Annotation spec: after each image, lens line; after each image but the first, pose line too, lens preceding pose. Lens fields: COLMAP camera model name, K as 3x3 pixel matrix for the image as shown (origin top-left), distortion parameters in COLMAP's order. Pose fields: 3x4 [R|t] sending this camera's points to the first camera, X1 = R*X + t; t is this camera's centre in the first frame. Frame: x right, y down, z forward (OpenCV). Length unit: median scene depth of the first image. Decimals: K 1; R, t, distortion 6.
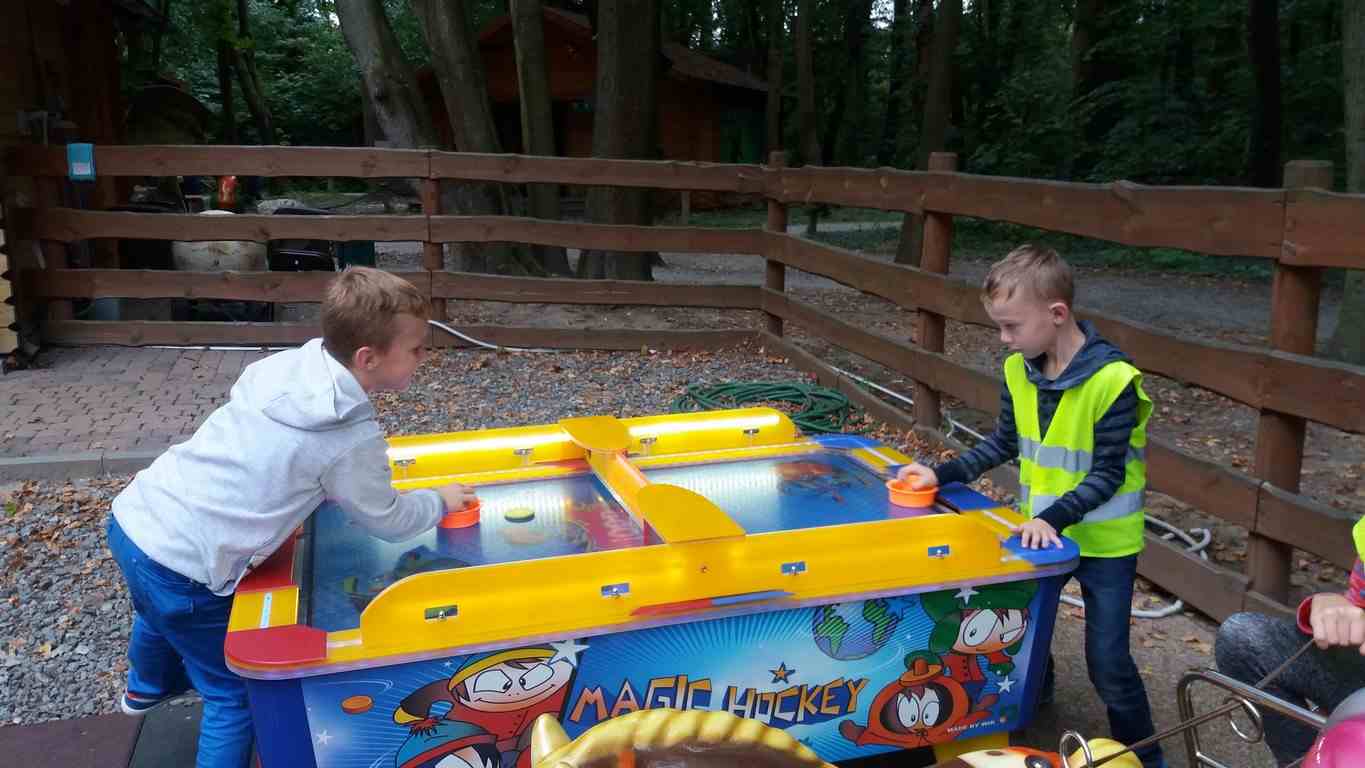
lens RADIAL K [[1145.7, 0, 682.5], [0, 1145.7, 384.0], [0, 0, 1]] dist [0.033450, -0.109868]
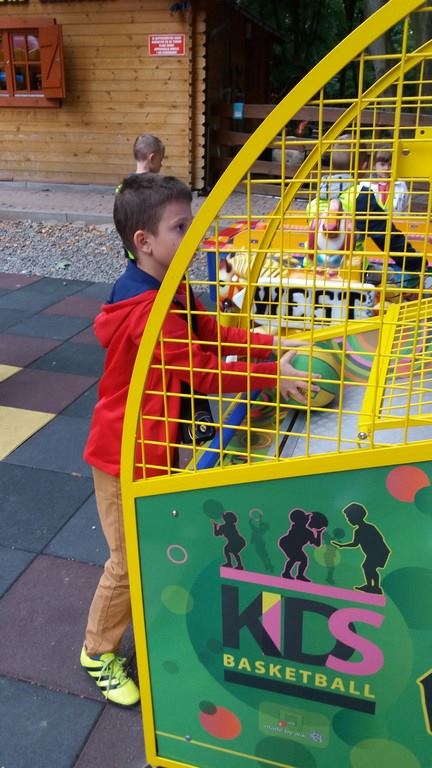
lens RADIAL K [[644.6, 0, 216.0], [0, 644.6, 384.0], [0, 0, 1]] dist [0.033450, -0.109868]
pose [[0.840693, 0.230206, -0.490143, 0.216279], [-0.131947, 0.964941, 0.226889, 0.052829], [0.525191, -0.126071, 0.841594, -0.220890]]
